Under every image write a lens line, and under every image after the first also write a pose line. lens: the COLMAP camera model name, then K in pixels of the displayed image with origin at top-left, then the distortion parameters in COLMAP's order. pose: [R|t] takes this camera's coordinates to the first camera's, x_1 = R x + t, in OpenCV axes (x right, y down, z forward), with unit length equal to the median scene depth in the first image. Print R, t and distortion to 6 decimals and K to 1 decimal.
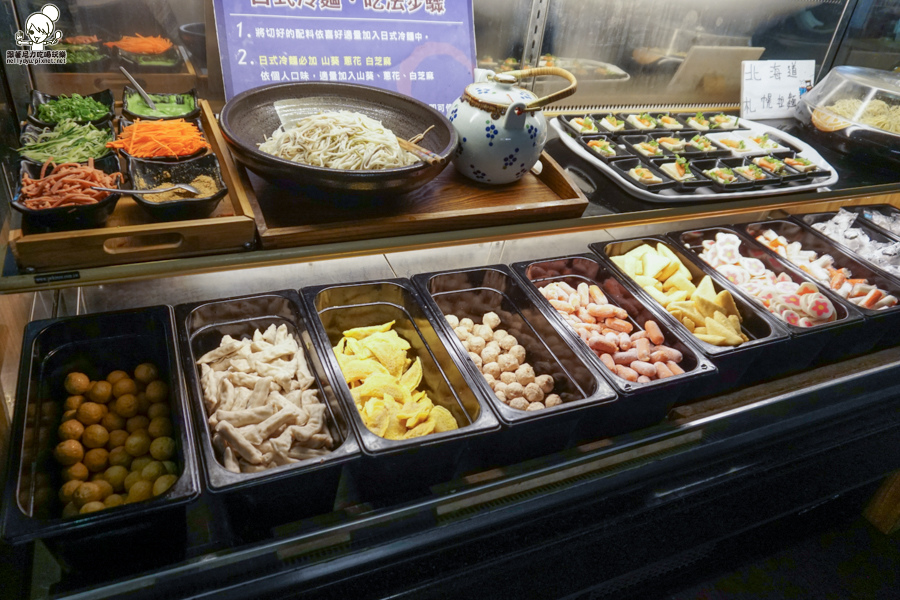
lens RADIAL K [[663.6, 0, 450.0], [0, 663.6, 300.0], [0, 0, 1]] dist [-0.056798, 0.053014]
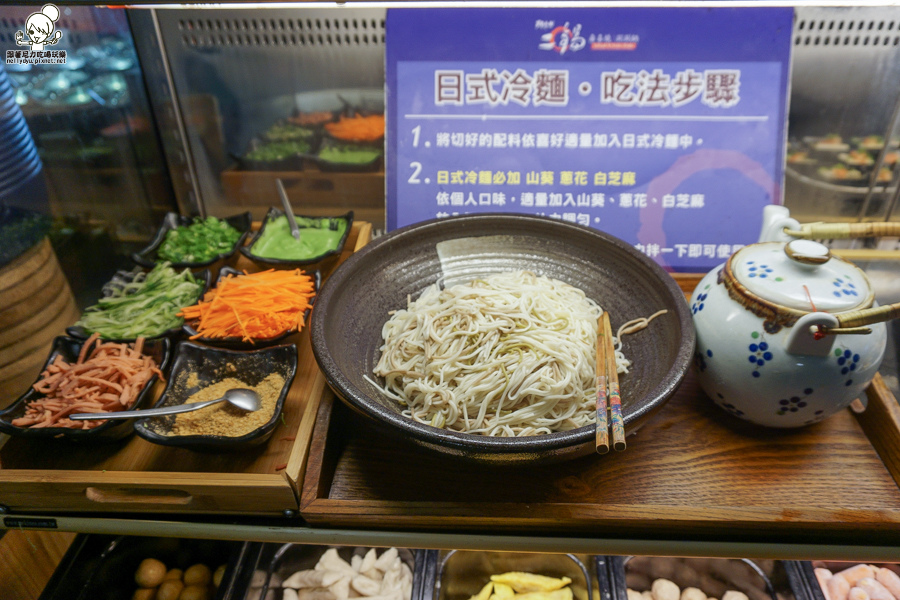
lens RADIAL K [[663.6, 0, 450.0], [0, 663.6, 300.0], [0, 0, 1]] dist [-0.056798, 0.053014]
pose [[0.879377, 0.141810, -0.454518, 0.070719], [-0.154100, 0.988003, 0.010113, -0.239696], [0.450499, 0.061148, 0.890680, 0.364919]]
